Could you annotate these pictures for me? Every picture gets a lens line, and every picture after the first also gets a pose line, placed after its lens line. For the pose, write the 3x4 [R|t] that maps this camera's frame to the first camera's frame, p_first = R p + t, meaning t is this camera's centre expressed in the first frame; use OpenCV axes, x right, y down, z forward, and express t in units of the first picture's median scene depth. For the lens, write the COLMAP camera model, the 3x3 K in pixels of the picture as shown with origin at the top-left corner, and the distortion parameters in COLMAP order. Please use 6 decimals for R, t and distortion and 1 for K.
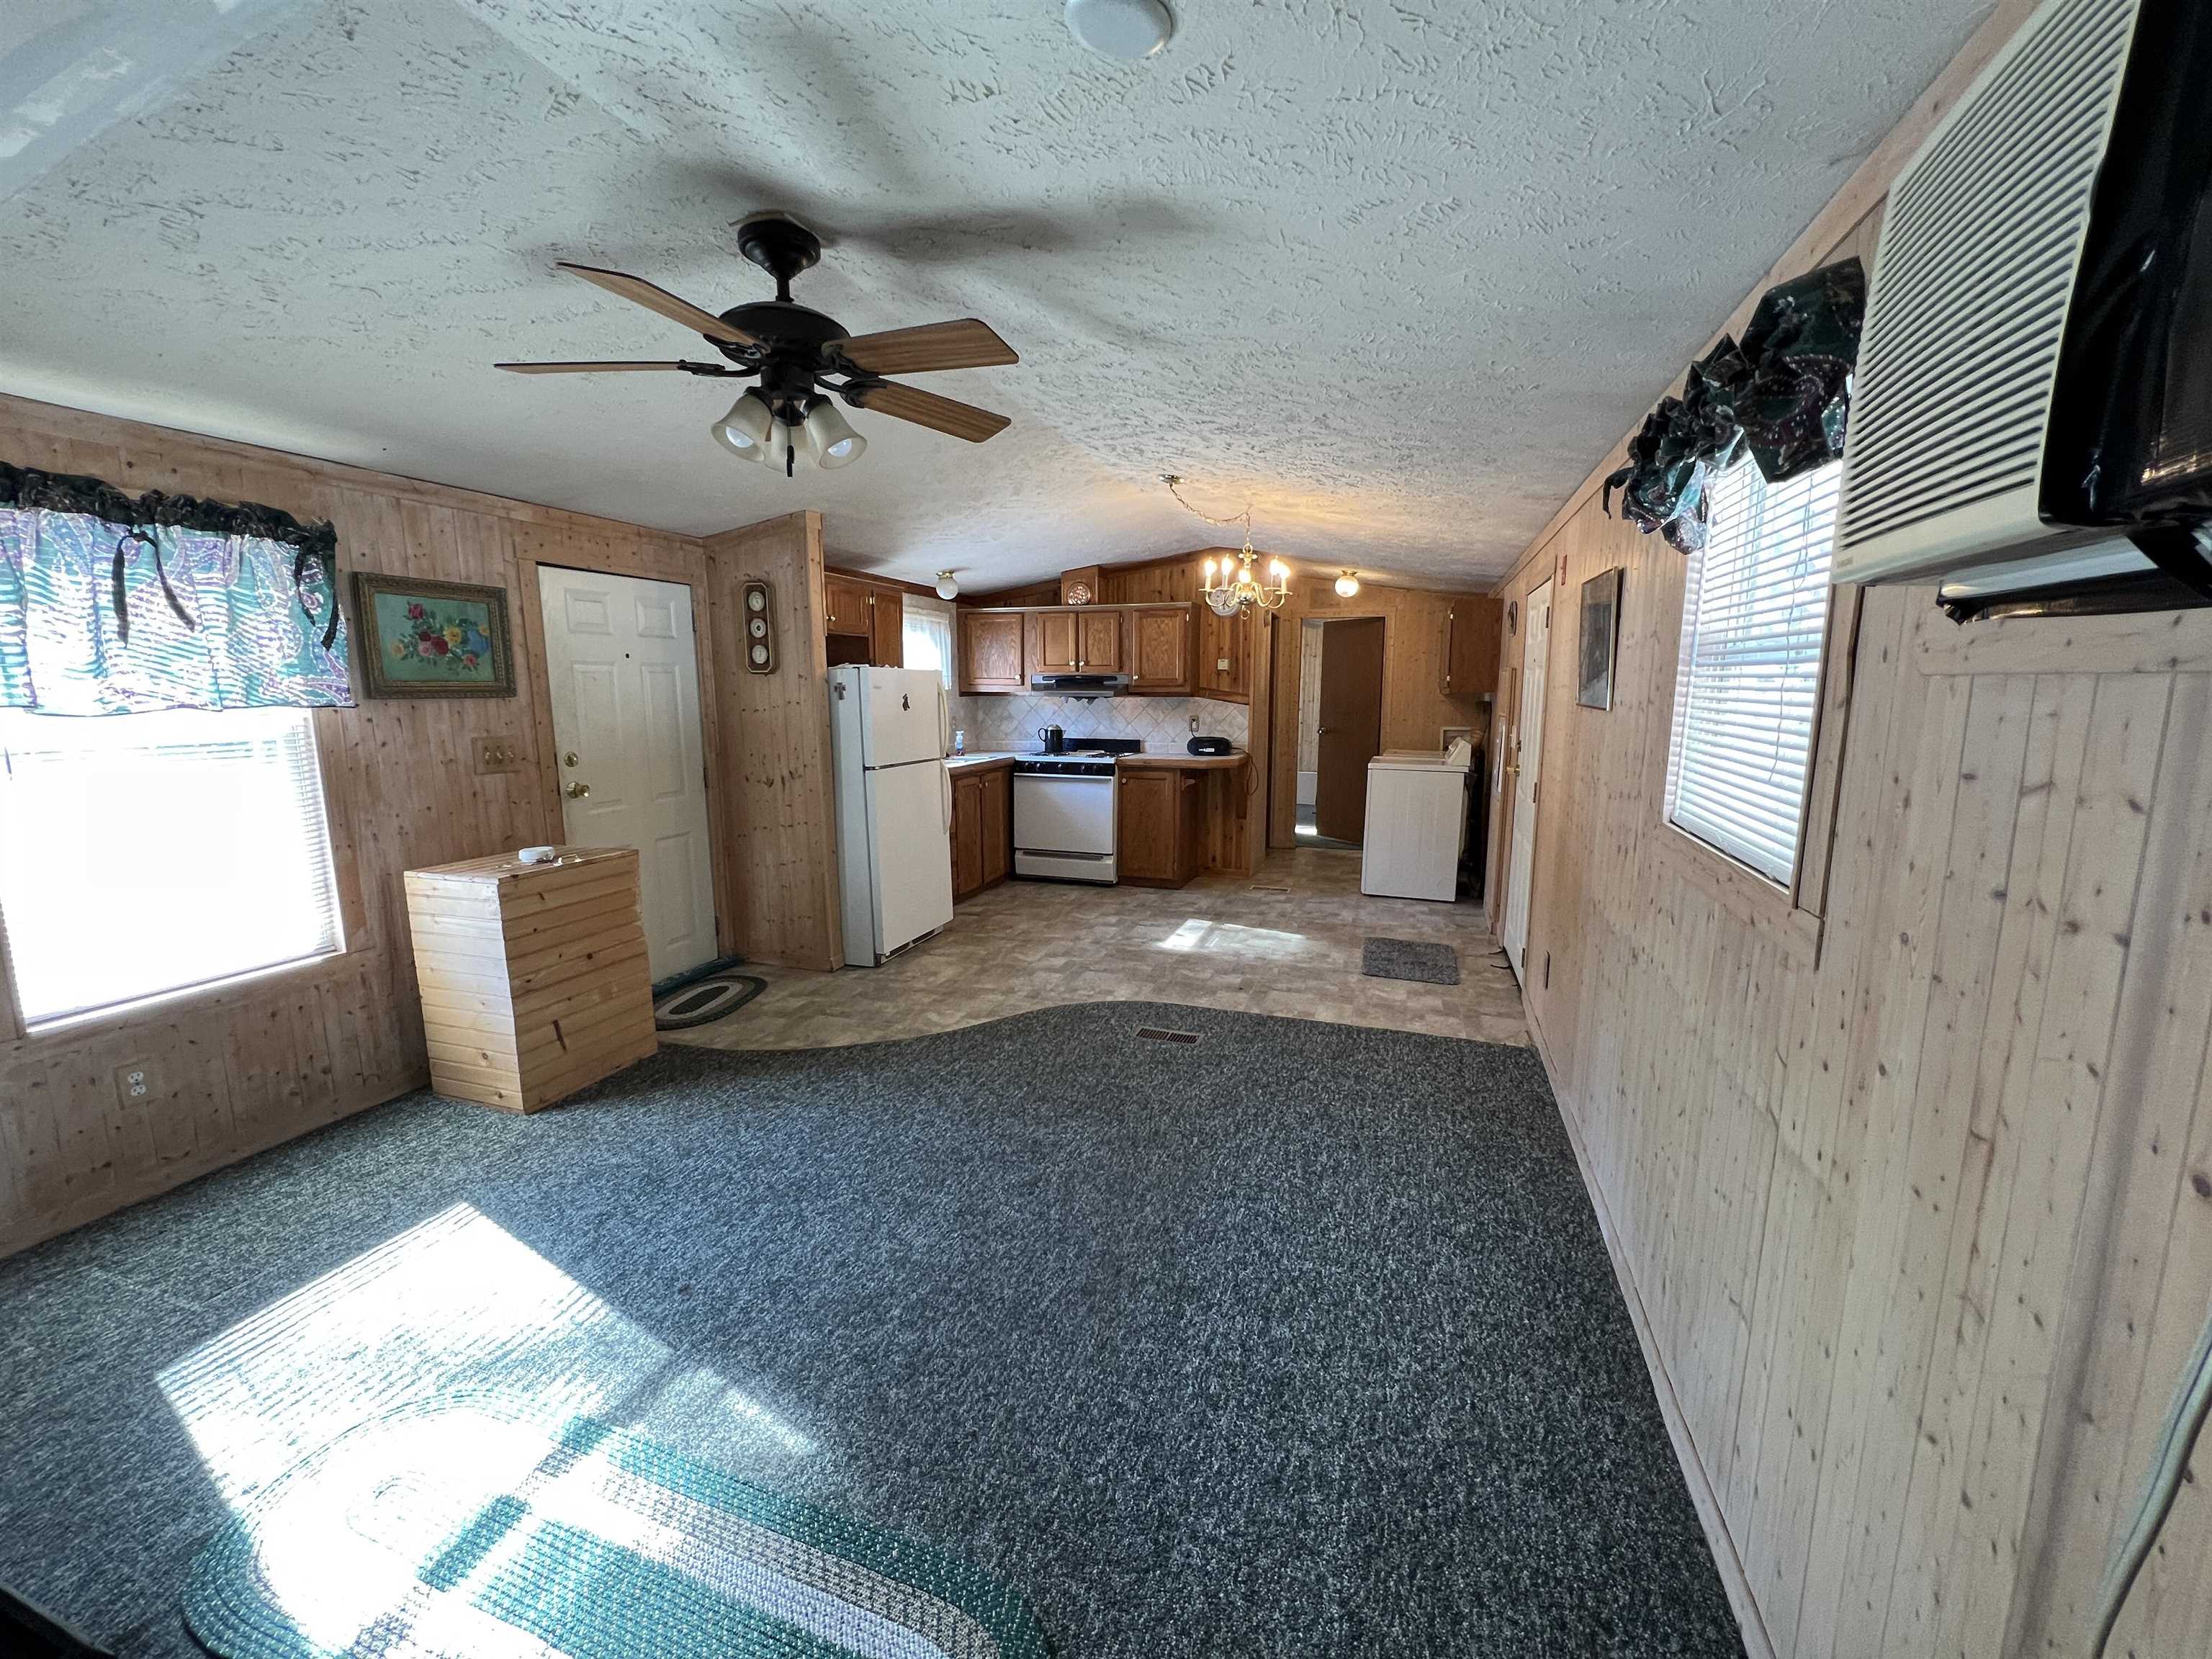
lens RADIAL K [[883.2, 0, 1105.7], [0, 883.2, 823.7], [0, 0, 1]] dist [0.000923, 0.000156]
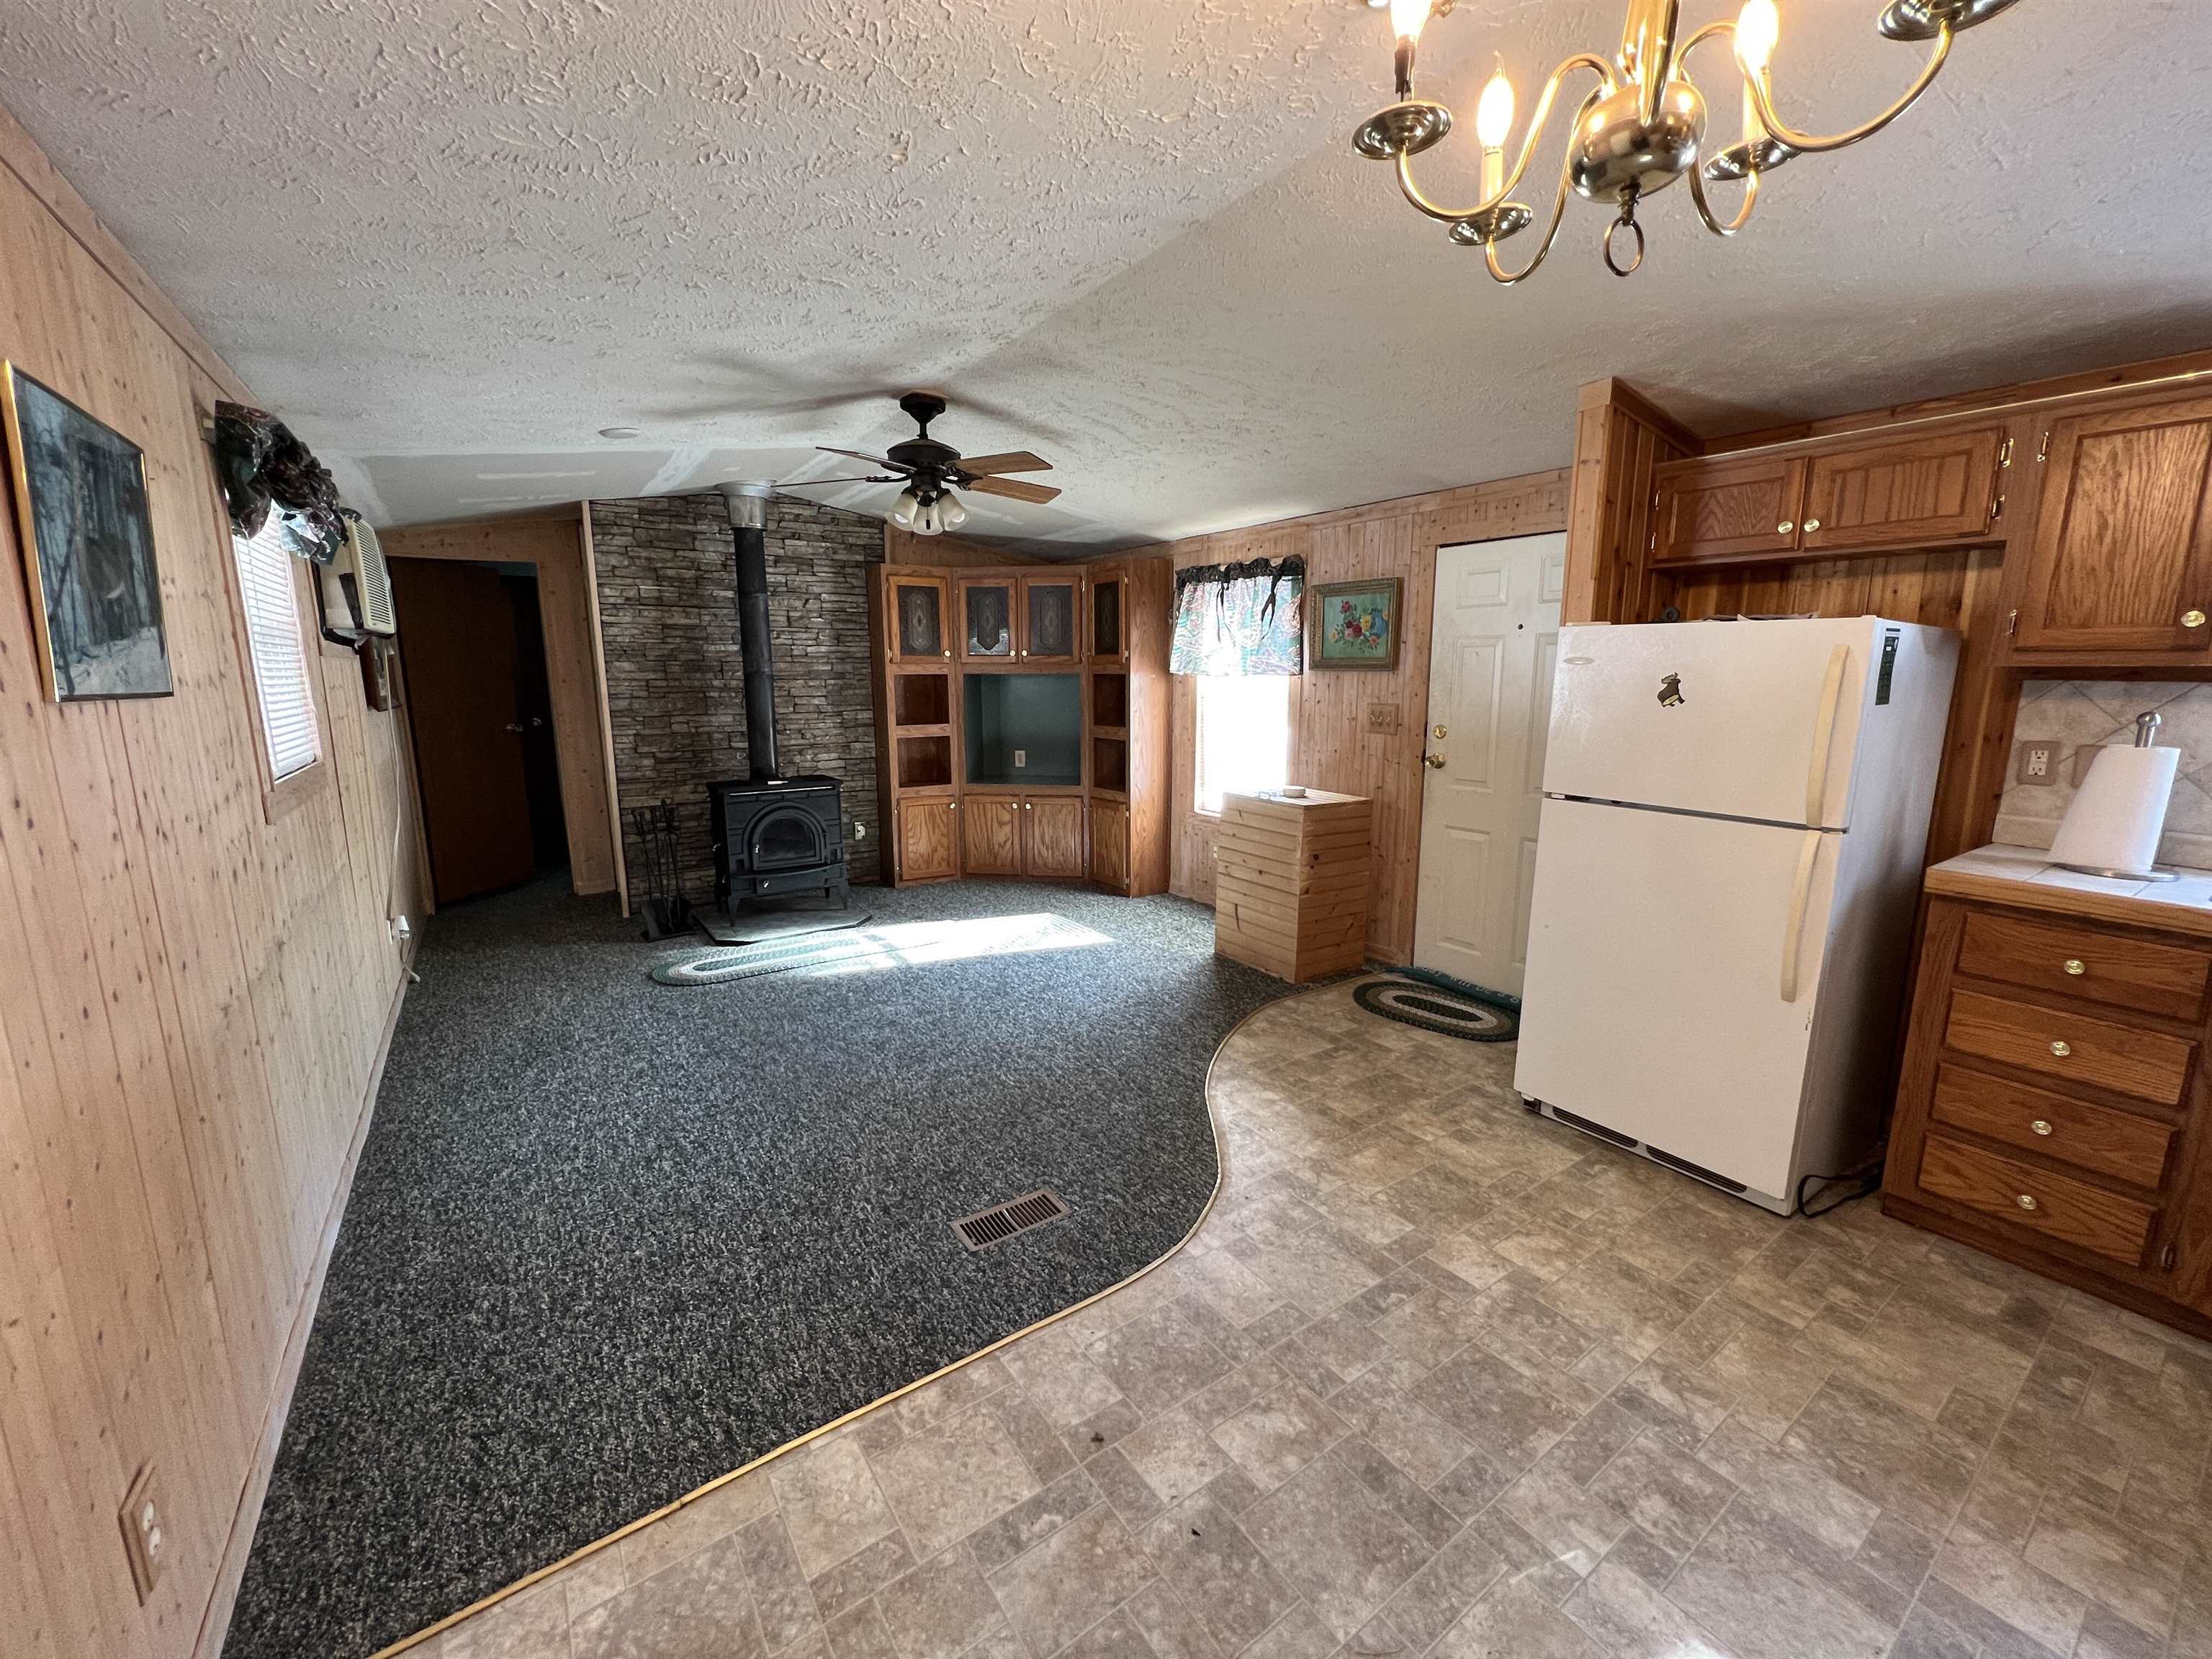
lens RADIAL K [[882.2, 0, 1105.7], [0, 882.2, 824.8], [0, 0, 1]] dist [0.001136, -0.000081]
pose [[-0.599678, 0.141903, -0.787559, 0.399264], [-0.123450, 0.955967, 0.266247, -0.166625], [0.790662, 0.256887, -0.555755, 1.097947]]
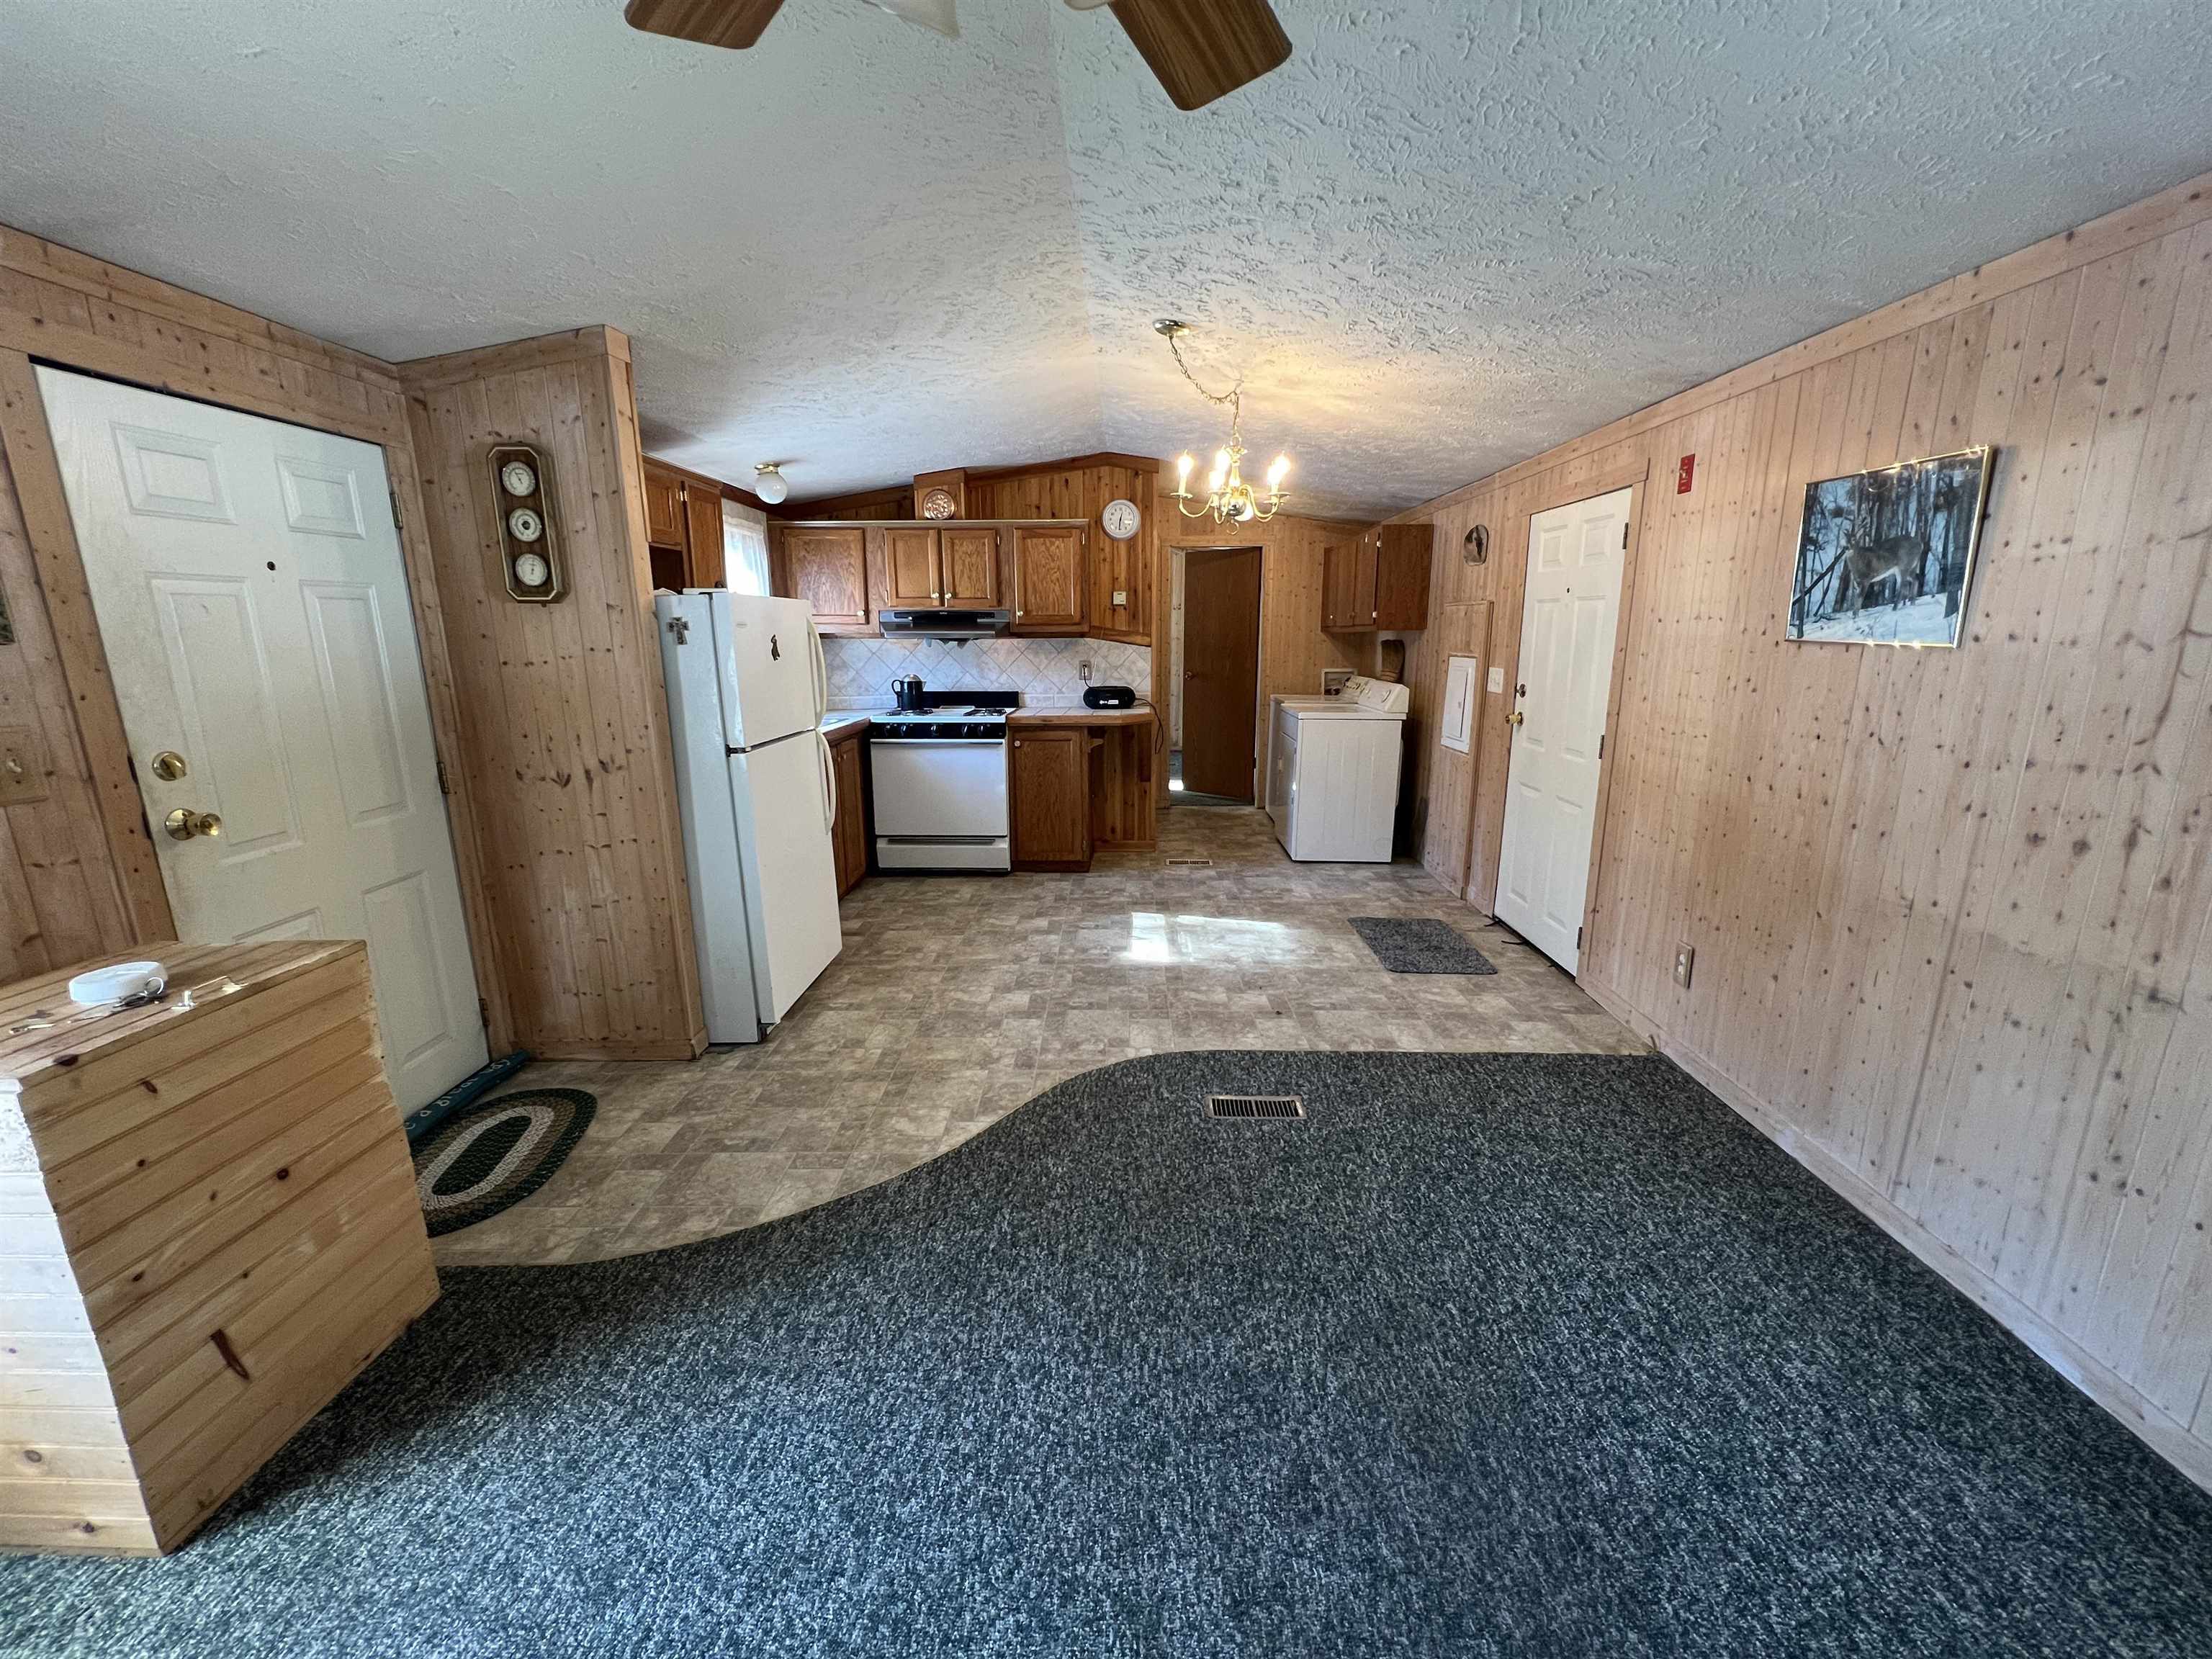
lens RADIAL K [[883.2, 0, 1105.7], [0, 883.2, 823.7], [0, 0, 1]] dist [0.000923, 0.000156]
pose [[0.954915, -0.068330, 0.288910, -0.198933], [0.050046, 0.996276, 0.070216, -0.040764], [-0.292632, -0.052591, 0.954778, 0.293255]]
